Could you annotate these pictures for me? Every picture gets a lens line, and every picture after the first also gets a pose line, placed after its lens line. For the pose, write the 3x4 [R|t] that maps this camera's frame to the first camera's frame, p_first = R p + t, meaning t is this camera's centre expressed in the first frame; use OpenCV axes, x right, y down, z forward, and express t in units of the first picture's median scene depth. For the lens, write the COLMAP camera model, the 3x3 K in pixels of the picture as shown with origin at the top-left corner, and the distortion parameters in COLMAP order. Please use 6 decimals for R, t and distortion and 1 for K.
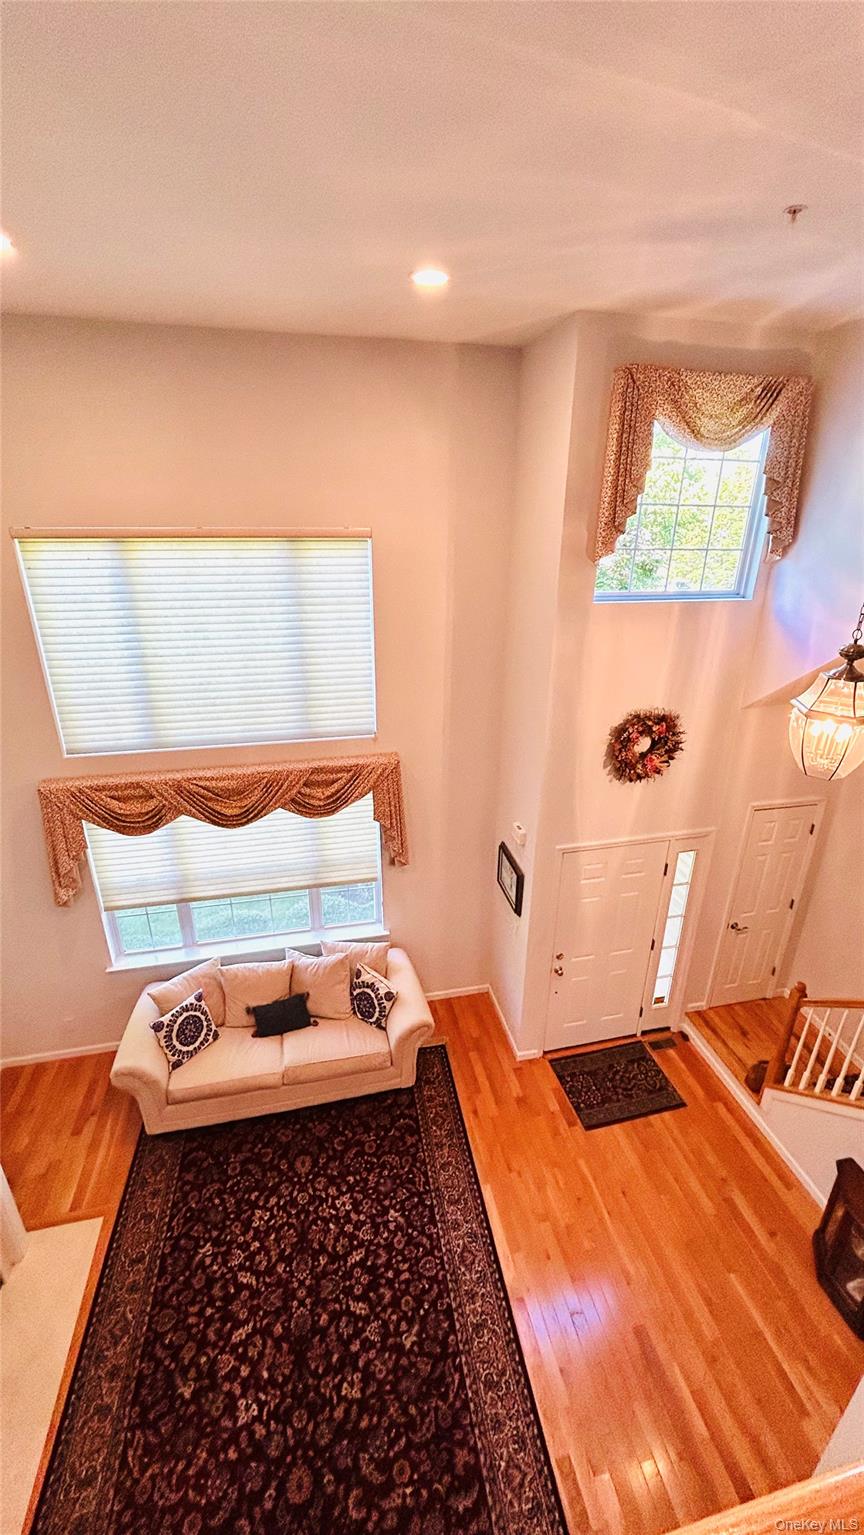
lens RADIAL K [[614.0, 0, 433.3], [0, 614.0, 768.9], [0, 0, 1]] dist [0.001741, -0.001938]
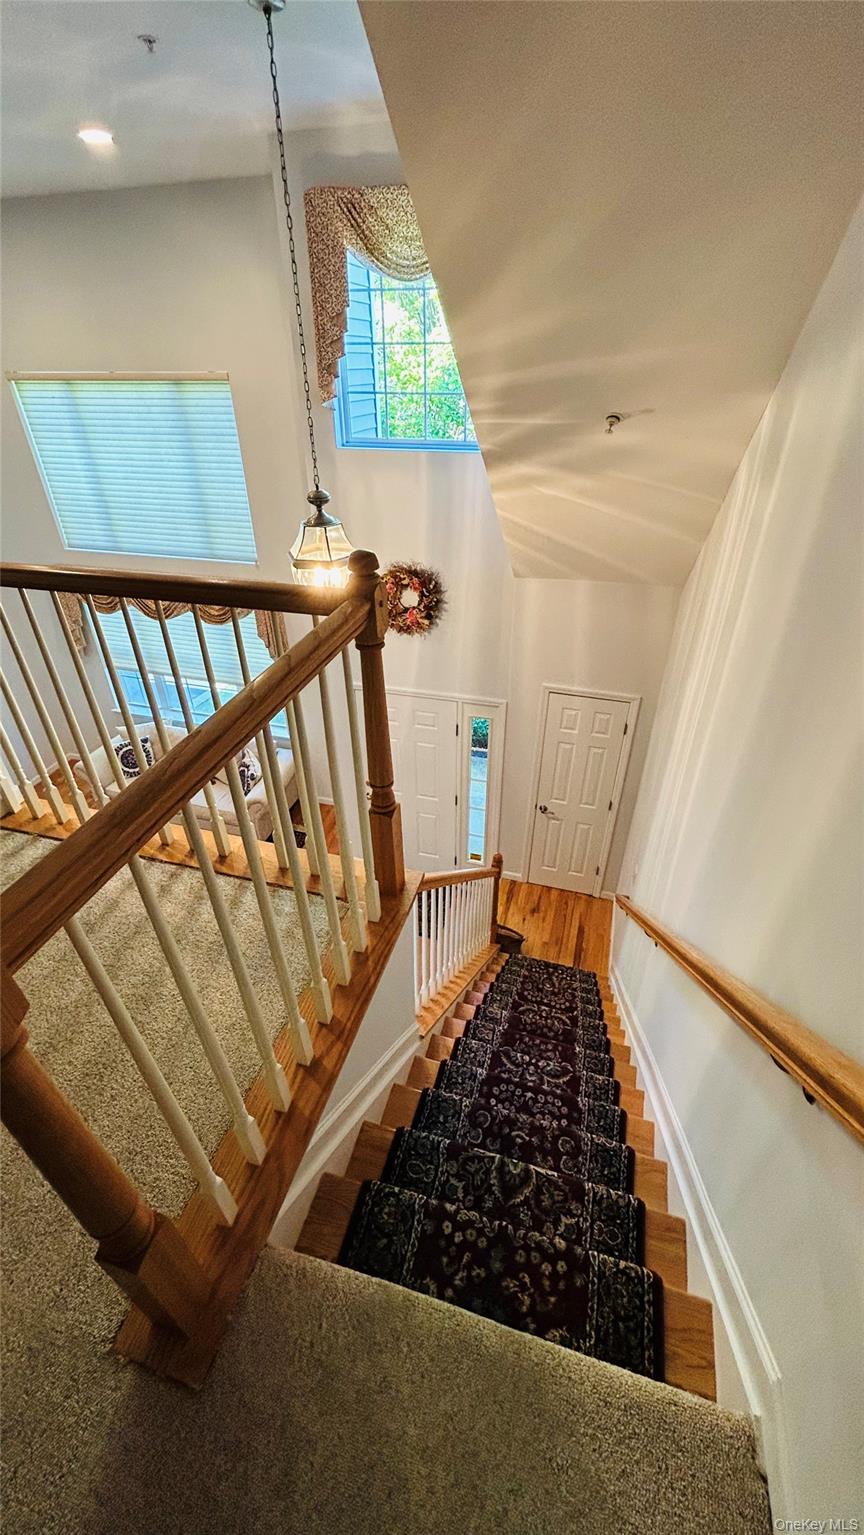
lens RADIAL K [[614.0, 0, 433.3], [0, 614.0, 768.9], [0, 0, 1]] dist [0.001741, -0.001938]
pose [[0.874206, 0.259178, -0.410598, 0.918441], [-0.171145, 0.955830, 0.238954, -0.019074], [0.454393, -0.138623, 0.879949, 0.056734]]
